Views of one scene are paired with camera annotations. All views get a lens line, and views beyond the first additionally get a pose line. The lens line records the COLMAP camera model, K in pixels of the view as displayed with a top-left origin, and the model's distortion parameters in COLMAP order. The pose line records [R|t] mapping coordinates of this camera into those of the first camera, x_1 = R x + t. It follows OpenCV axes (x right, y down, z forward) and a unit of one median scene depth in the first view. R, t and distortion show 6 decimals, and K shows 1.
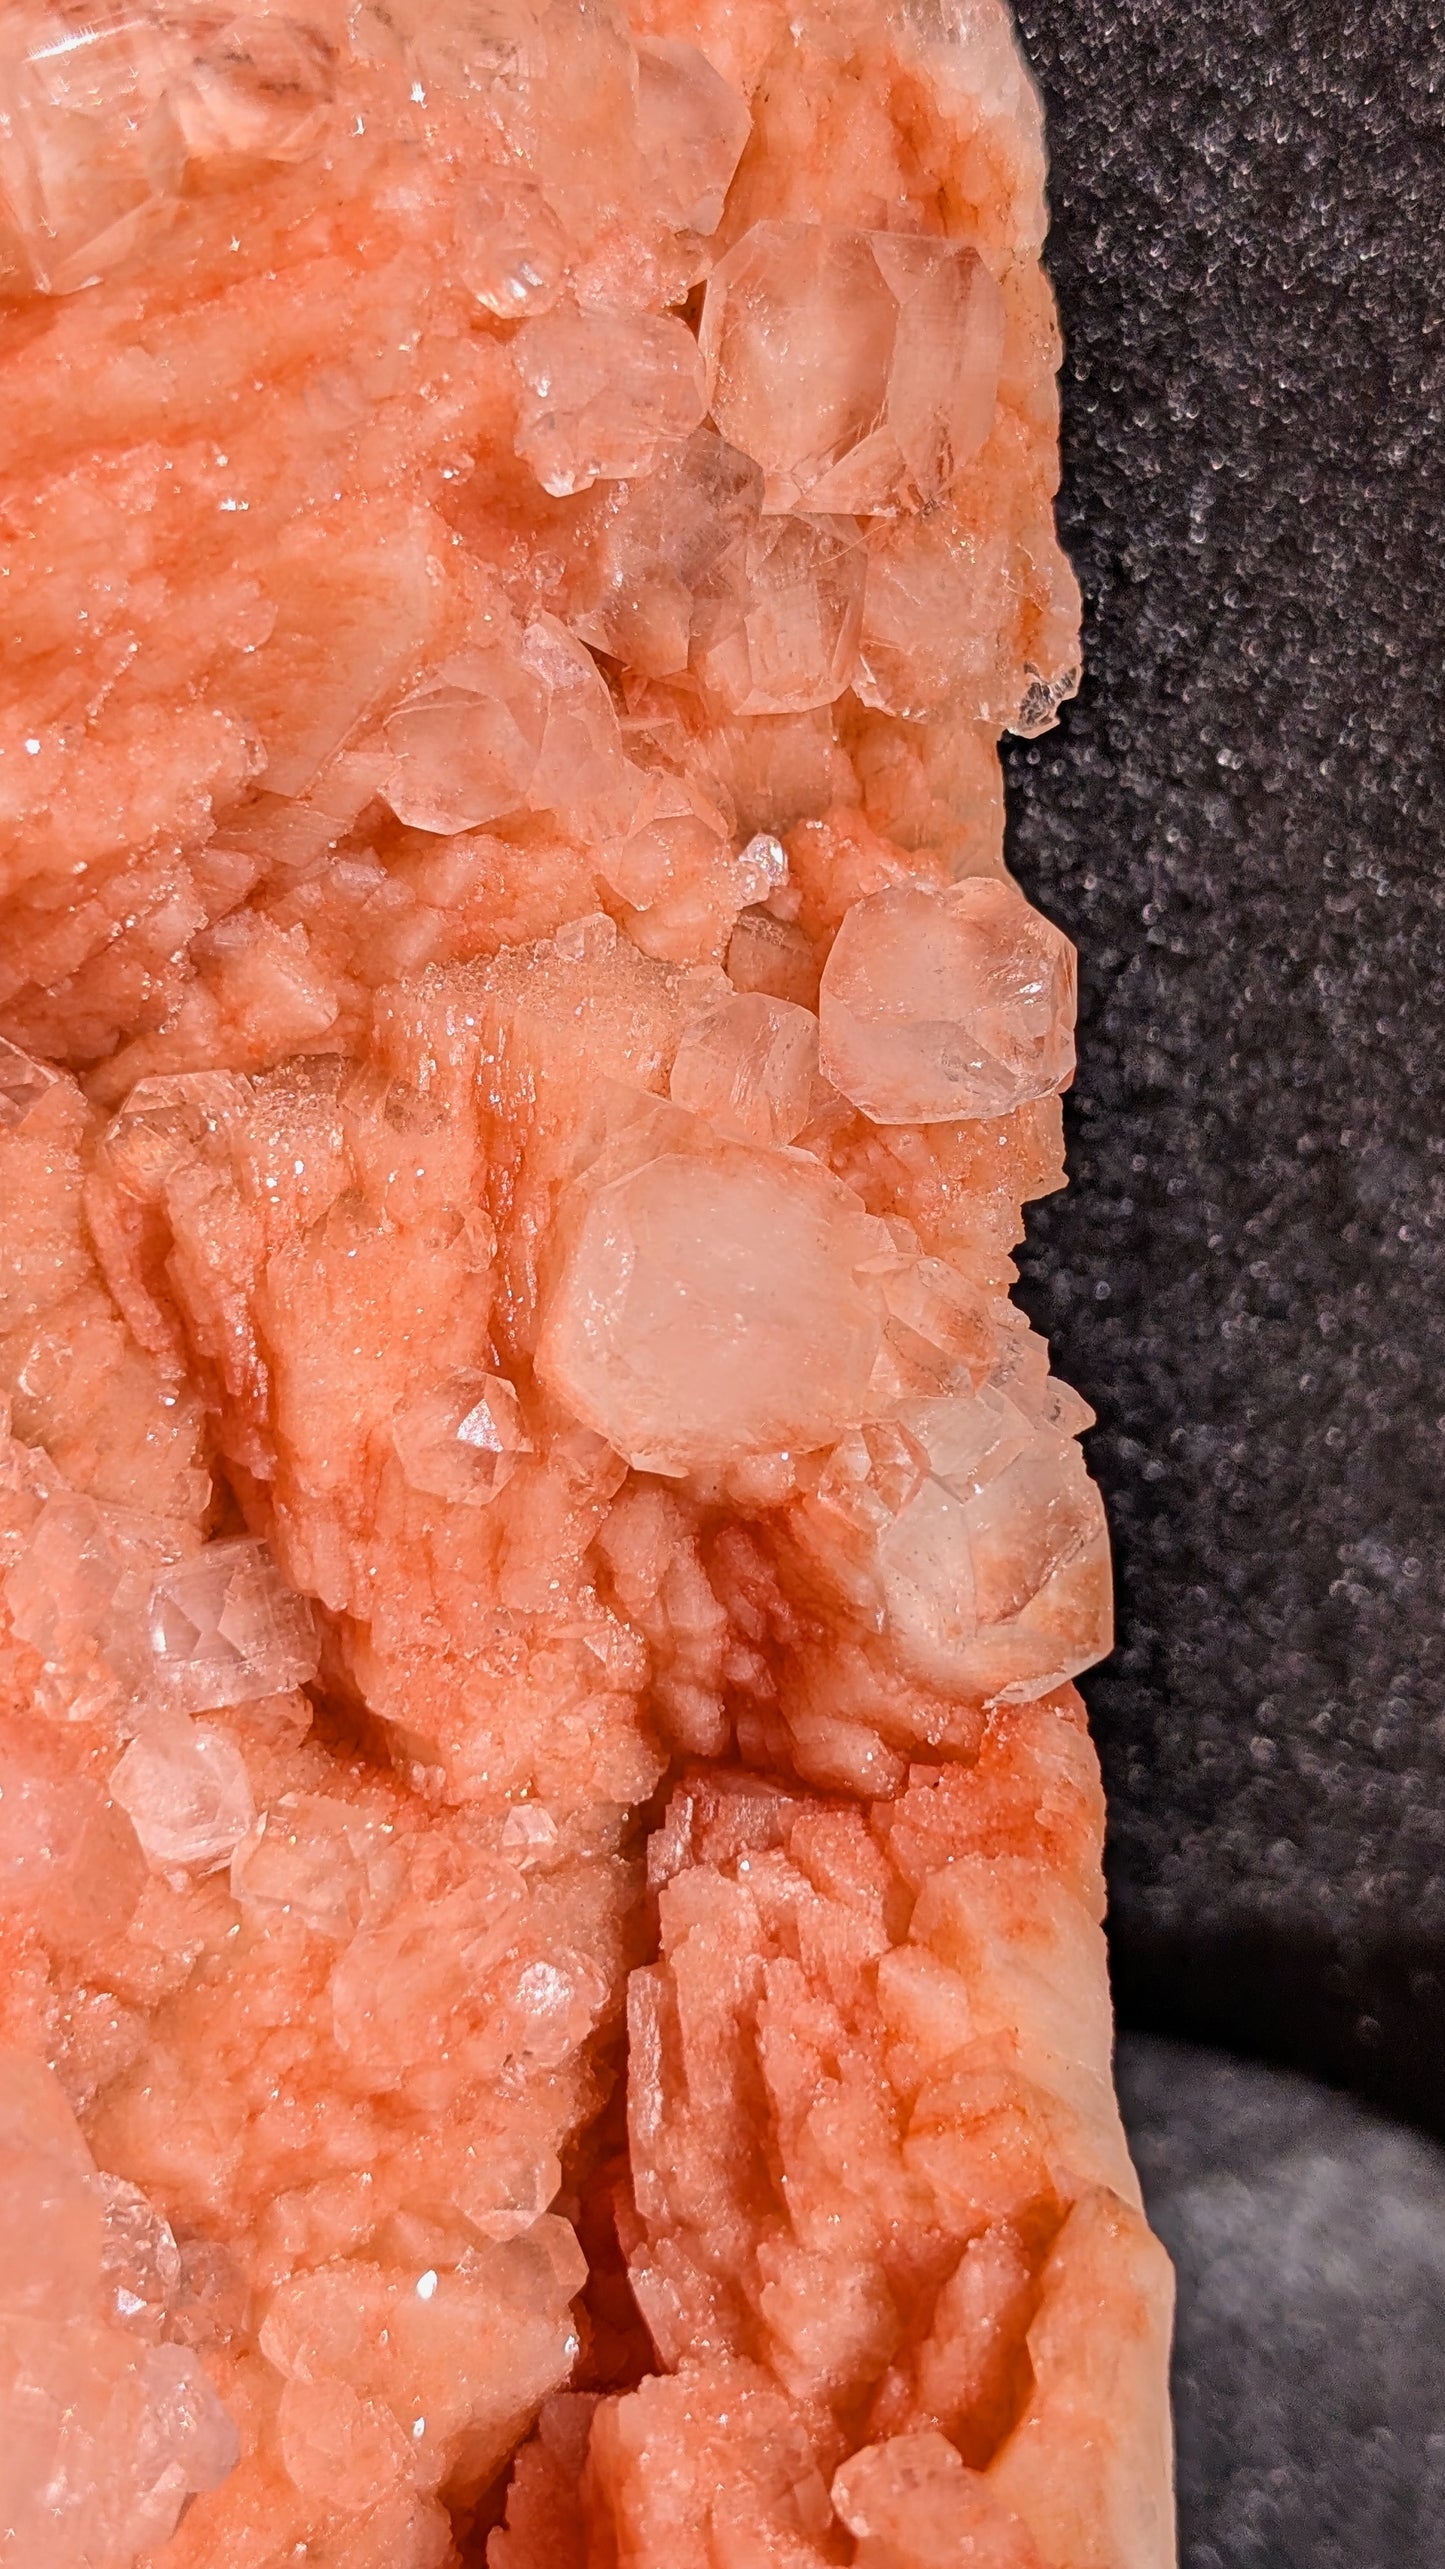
lens RADIAL K [[4637.7, 0, 667.6], [0, 4637.7, 1266.3], [0, 0, 1]] dist [0.124973, 0.000000]
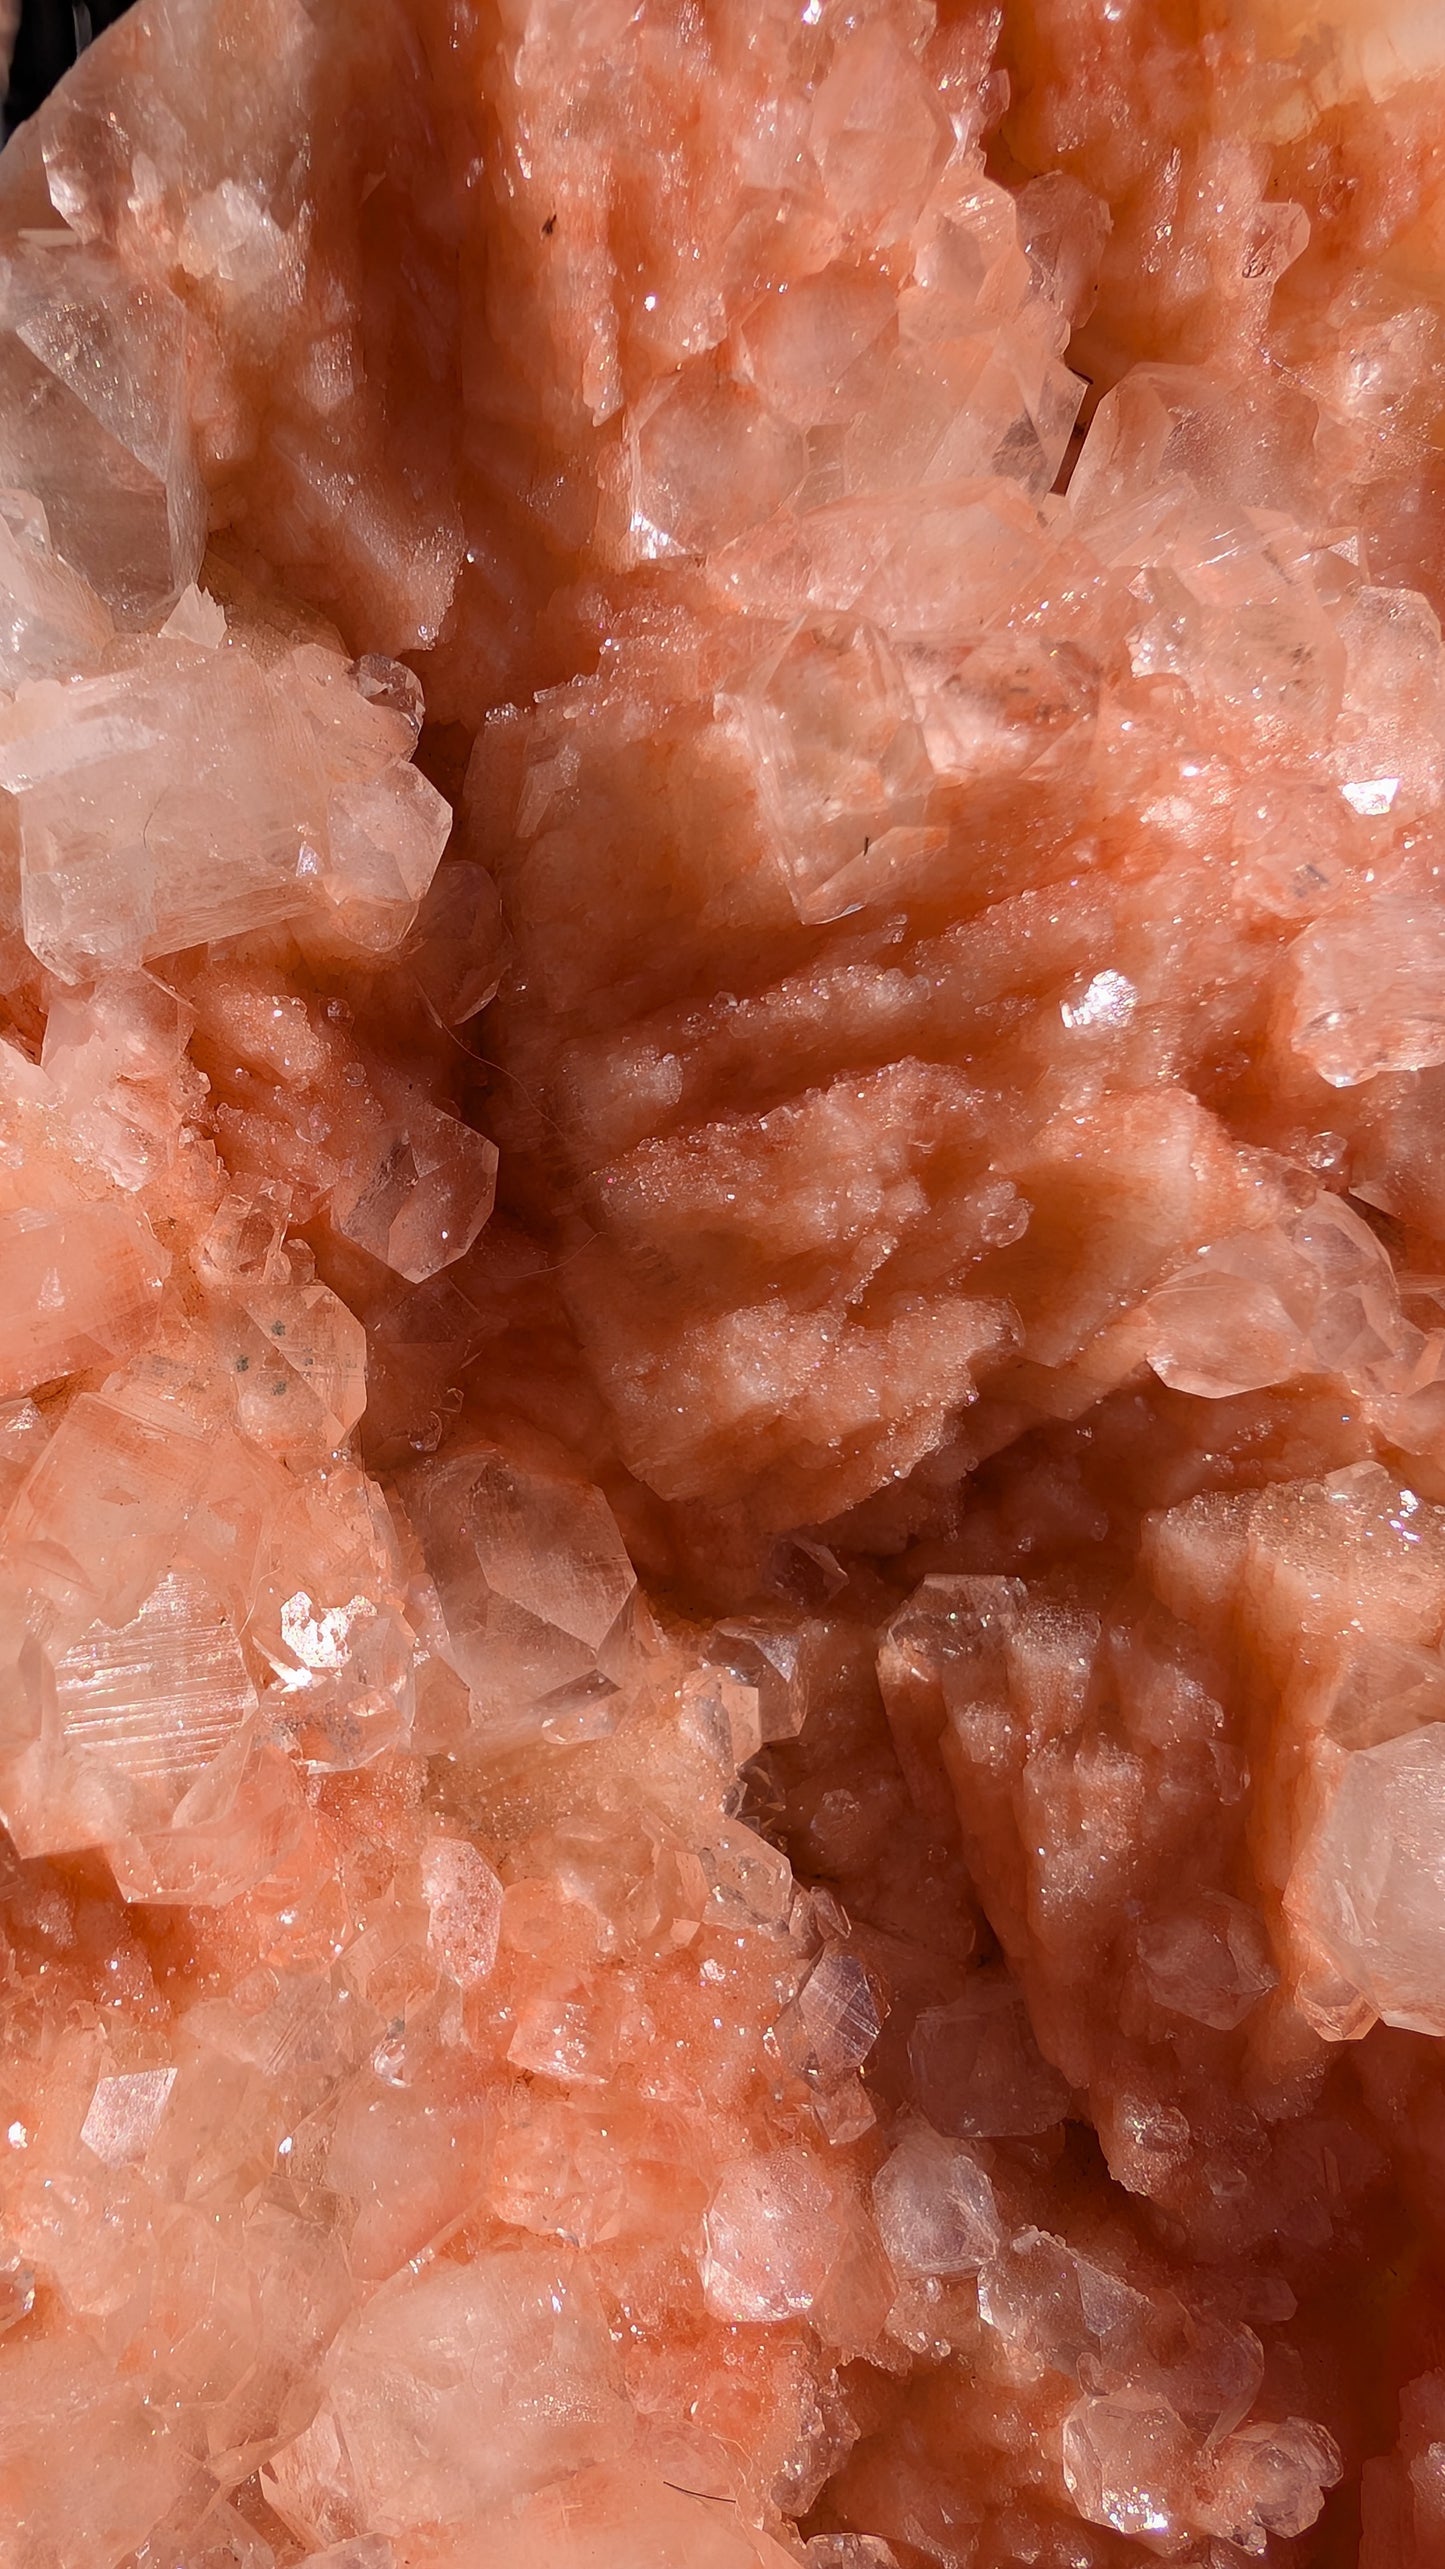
lens RADIAL K [[1890.8, 0, 472.0], [0, 1890.8, 1284.0], [0, 0, 1]] dist [0.045965, -0.020219]
pose [[0.894626, 0.039508, -0.445067, -0.005564], [-0.037455, 0.999208, 0.013411, -0.116952], [0.445244, 0.004672, 0.895397, 0.522787]]
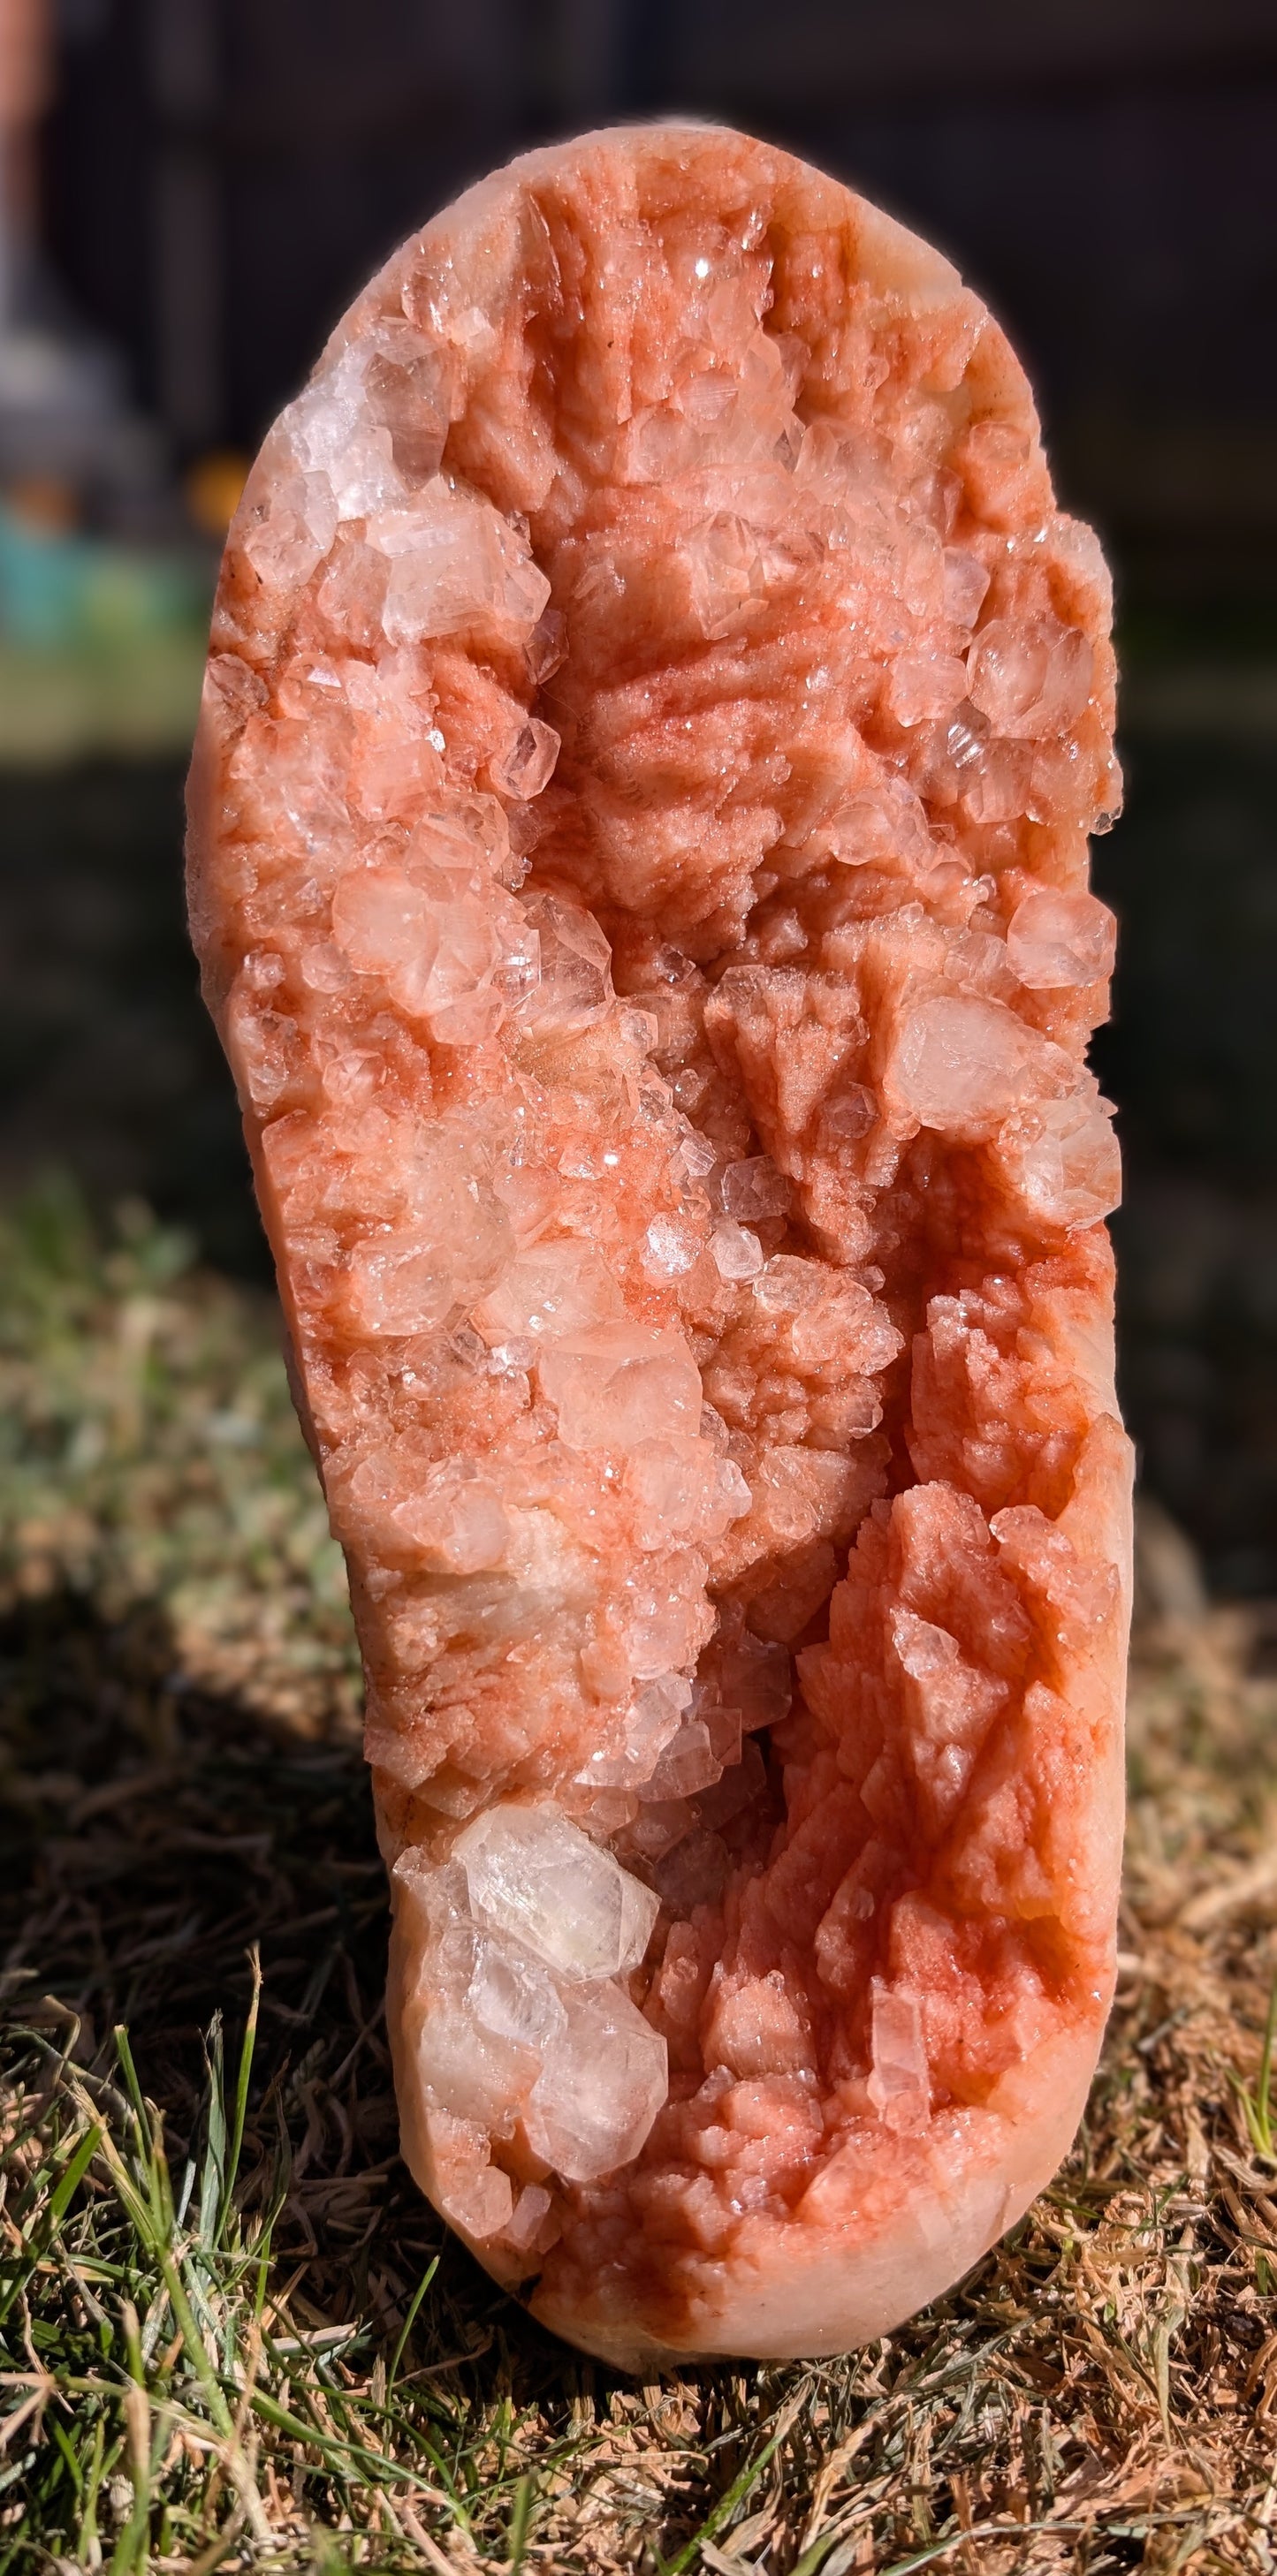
lens RADIAL K [[2198.4, 0, 515.4], [0, 2198.4, 1291.9], [0, 0, 1]] dist [0.032780, -0.048396]
pose [[0.982908, 0.033690, -0.180989, -0.005243], [-0.032012, 0.999413, 0.012183, 0.123642], [0.181293, -0.006181, 0.983410, -0.188411]]
